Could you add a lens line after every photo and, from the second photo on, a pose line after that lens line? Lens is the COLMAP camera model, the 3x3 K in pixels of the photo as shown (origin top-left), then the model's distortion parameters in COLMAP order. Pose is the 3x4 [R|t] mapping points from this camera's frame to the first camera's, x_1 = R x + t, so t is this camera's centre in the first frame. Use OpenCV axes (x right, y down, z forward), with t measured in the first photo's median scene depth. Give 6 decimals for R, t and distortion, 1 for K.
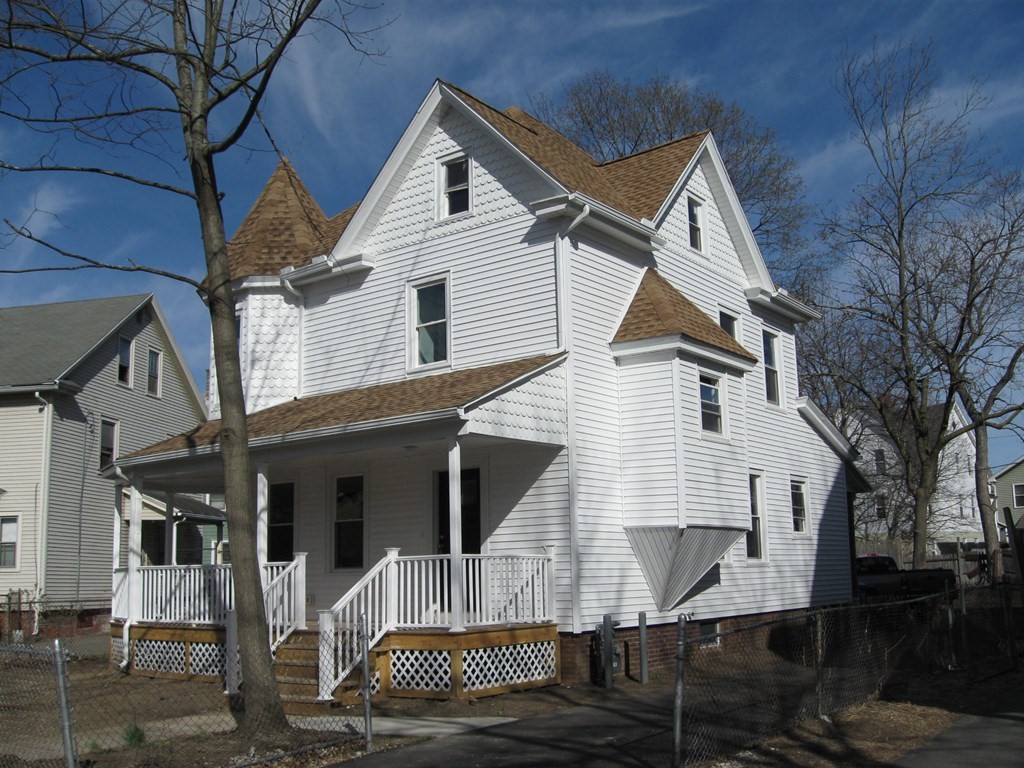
lens RADIAL K [[1047.8, 0, 510.9], [0, 1047.8, 387.0], [0, 0, 1]] dist [-0.124987, 0.000000]
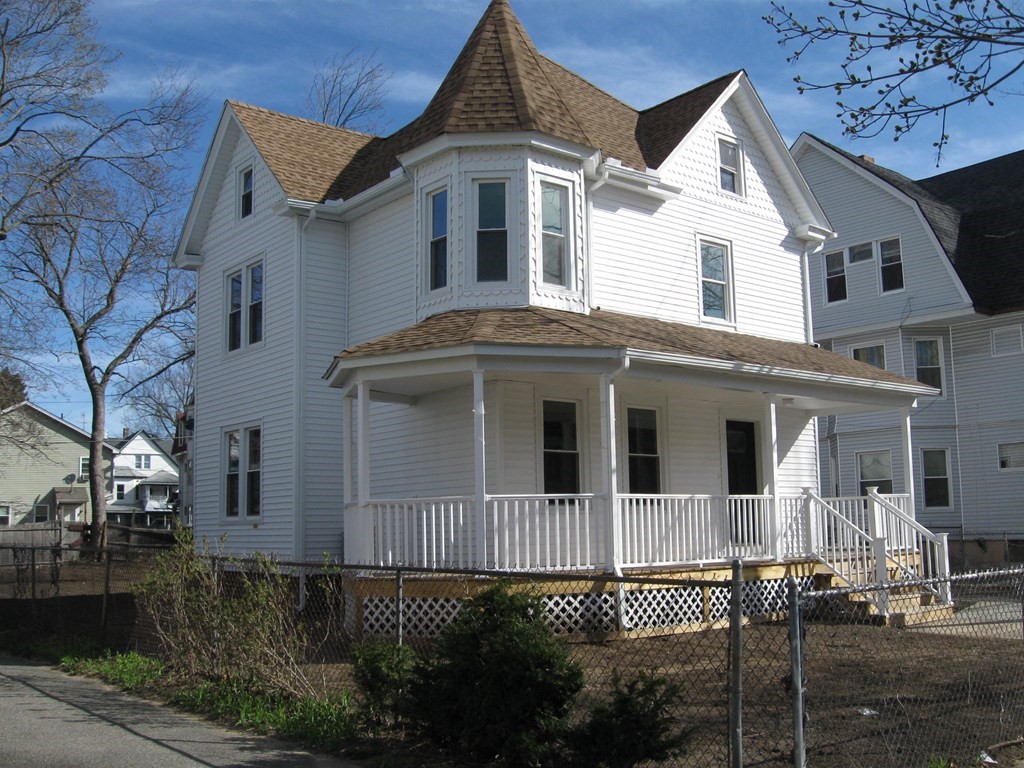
lens RADIAL K [[1047.8, 0, 511.0], [0, 1047.8, 382.4], [0, 0, 1]] dist [-0.124987, 0.000000]
pose [[0.244298, 0.153219, 0.957519, -1.139820], [-0.172345, 0.978578, -0.112617, 0.198392], [-0.954262, -0.137511, 0.265471, 0.902582]]
